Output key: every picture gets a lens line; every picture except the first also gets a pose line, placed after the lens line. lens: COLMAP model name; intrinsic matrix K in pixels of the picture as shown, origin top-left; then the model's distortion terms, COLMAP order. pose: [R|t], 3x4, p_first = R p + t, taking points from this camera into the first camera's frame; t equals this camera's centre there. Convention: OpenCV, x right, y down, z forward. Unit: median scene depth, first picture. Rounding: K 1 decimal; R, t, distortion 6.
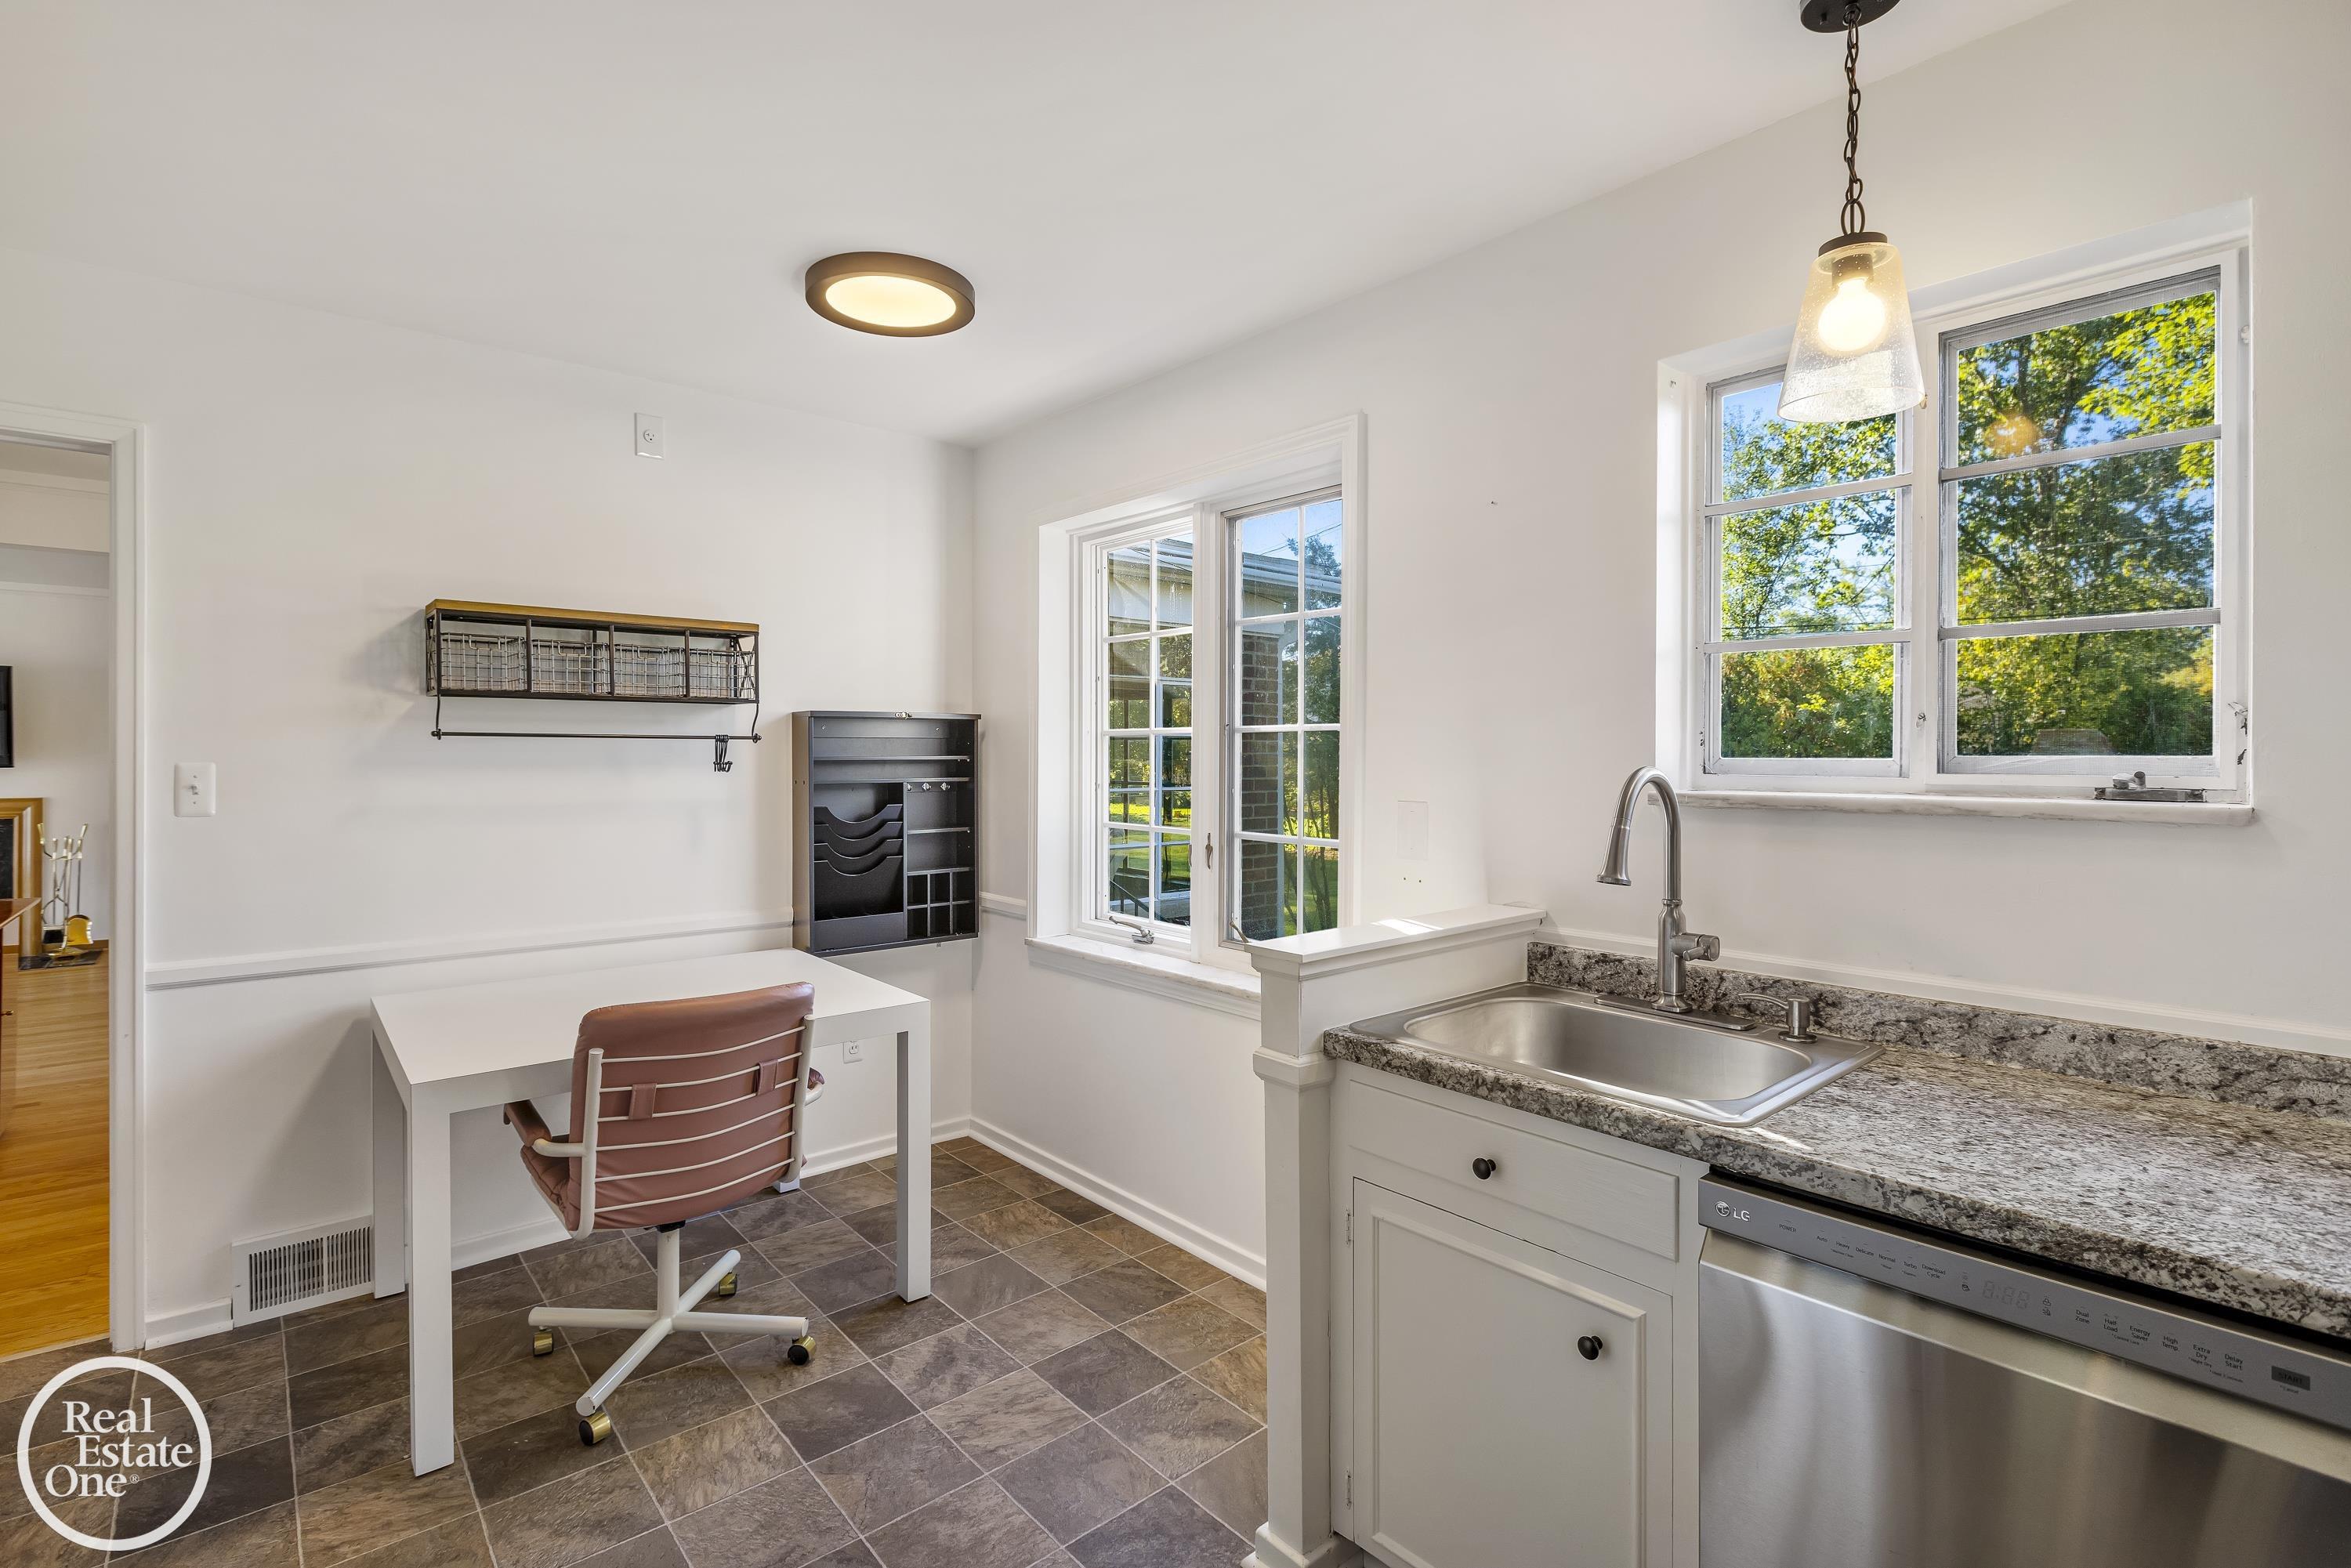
lens RADIAL K [[1145.0, 0, 1171.6], [0, 1145.0, 757.8], [0, 0, 1]] dist [-0.002360, -0.000811]
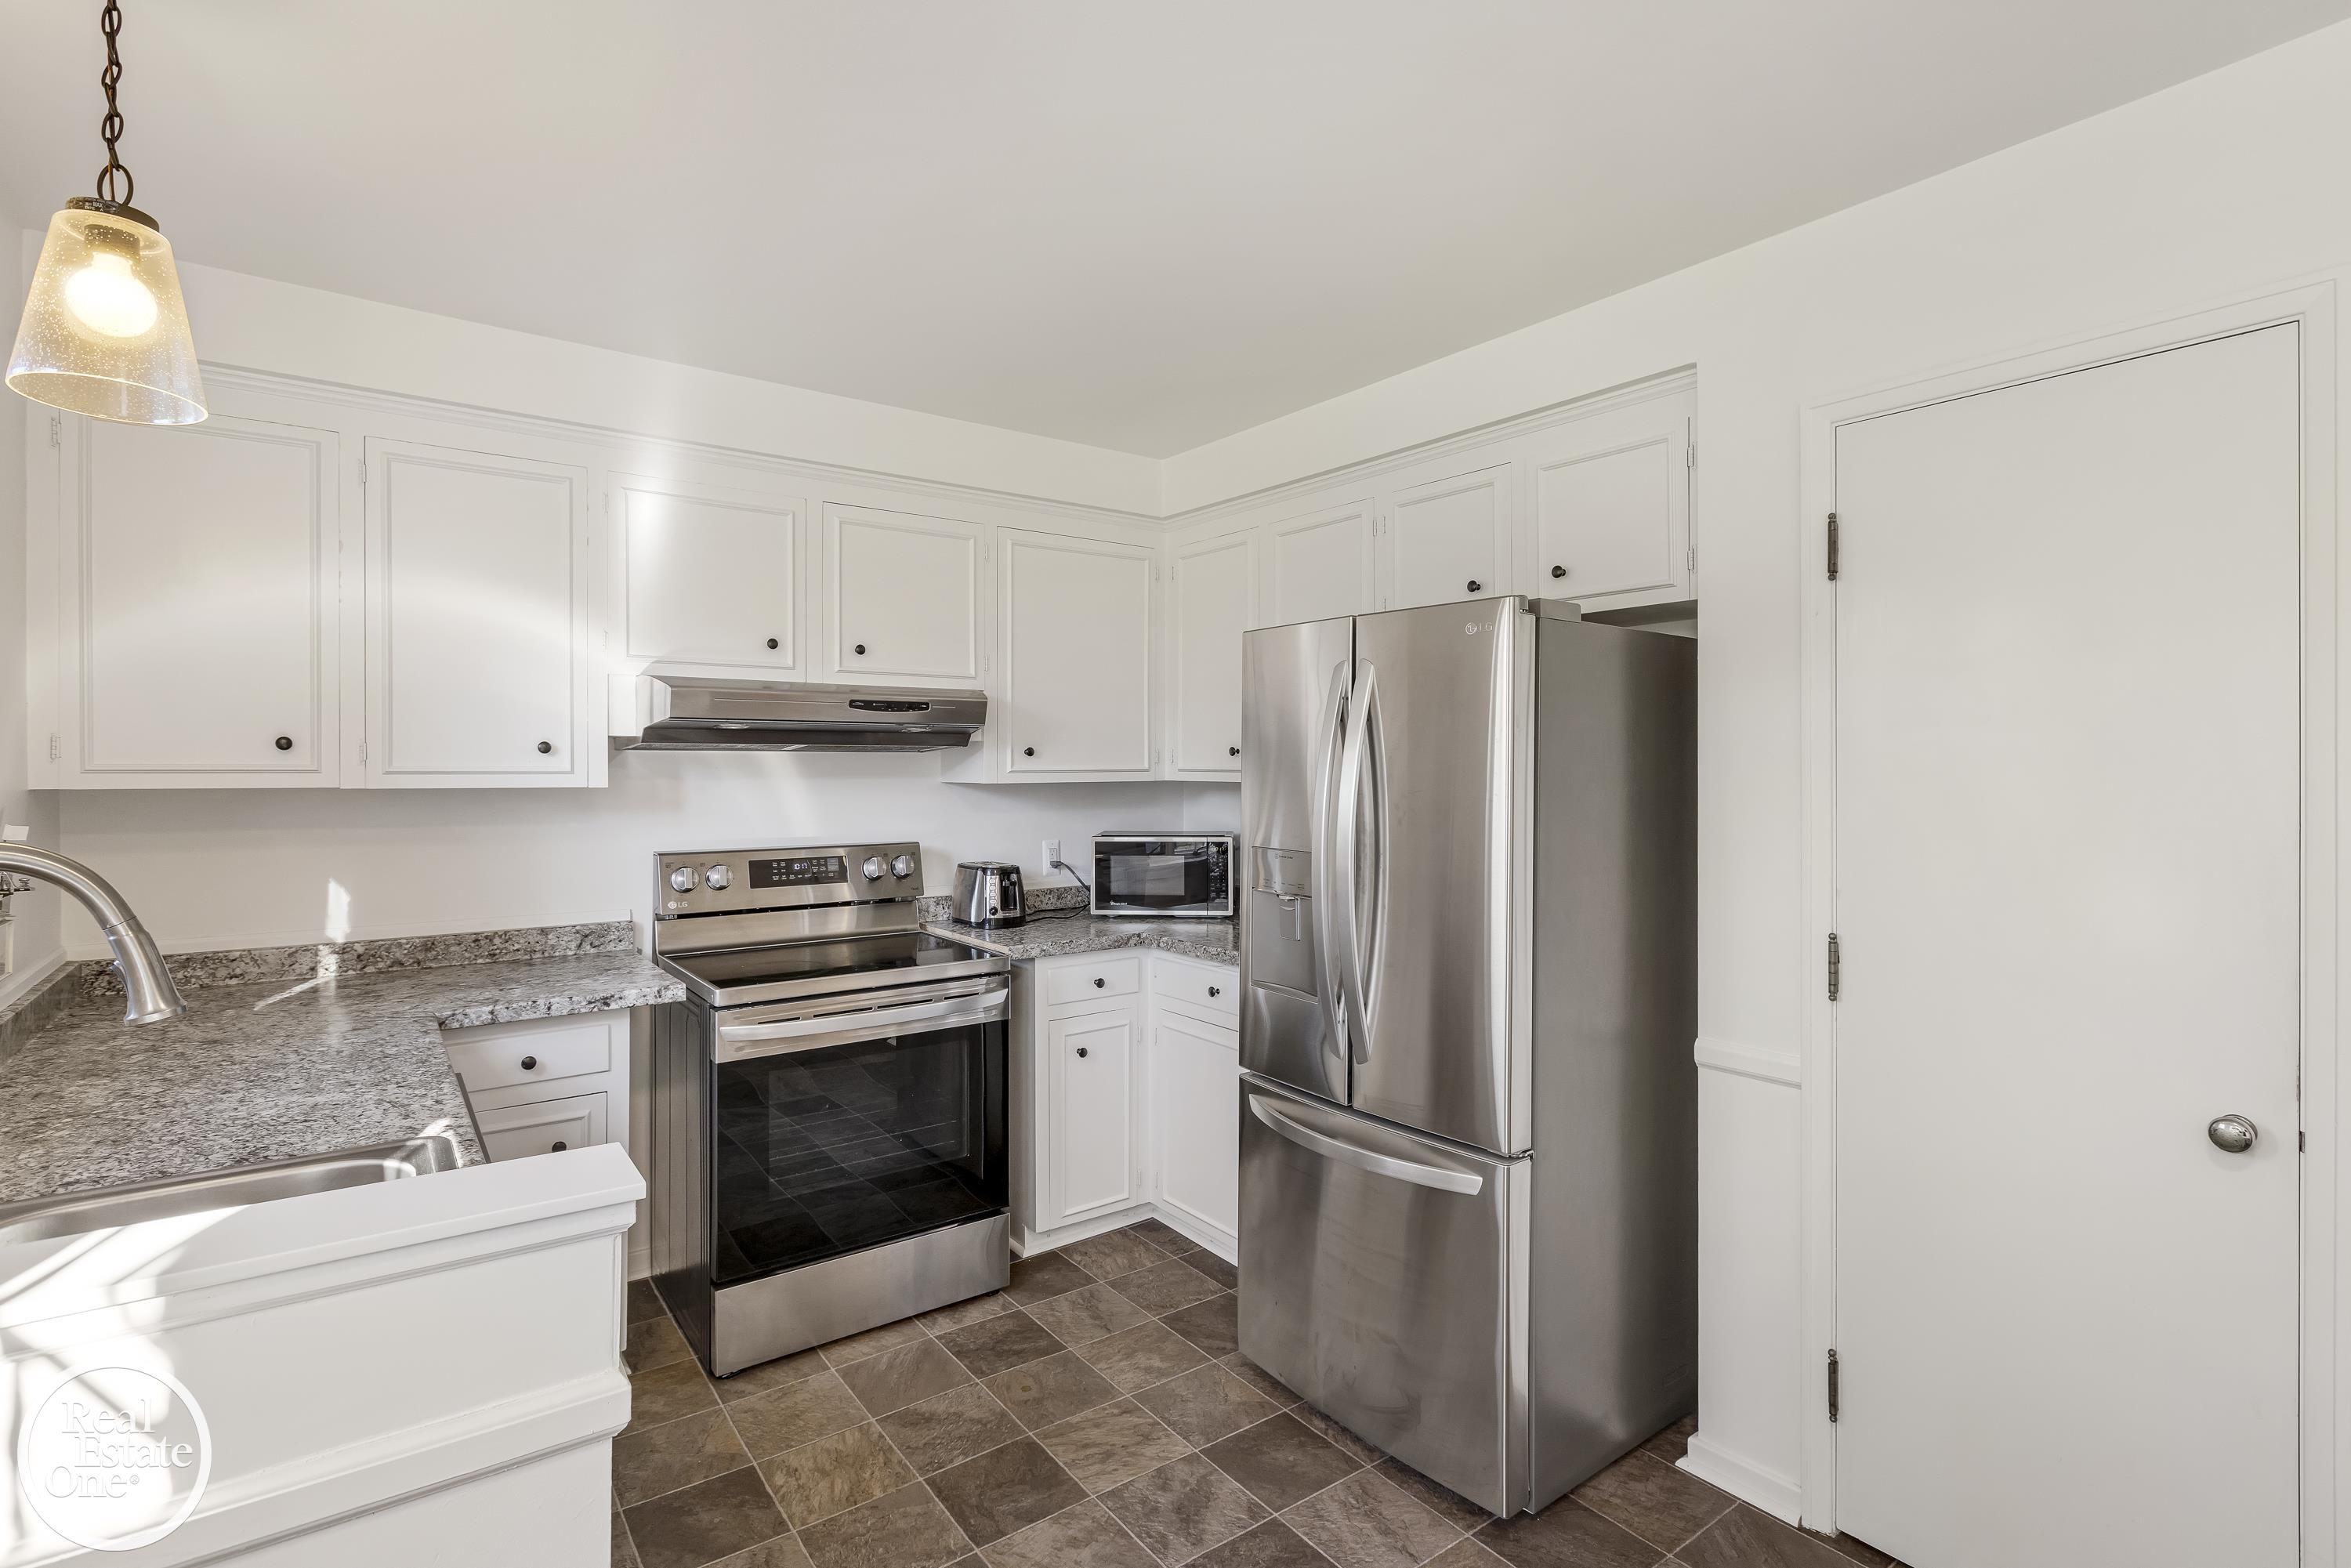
lens RADIAL K [[1145.0, 0, 1171.6], [0, 1145.0, 757.8], [0, 0, 1]] dist [-0.002360, -0.000811]
pose [[-0.997748, -0.000733, 0.067074, -0.259043], [-0.000333, 0.999982, 0.005978, -0.042582], [-0.067078, 0.005942, -0.997730, 1.970832]]
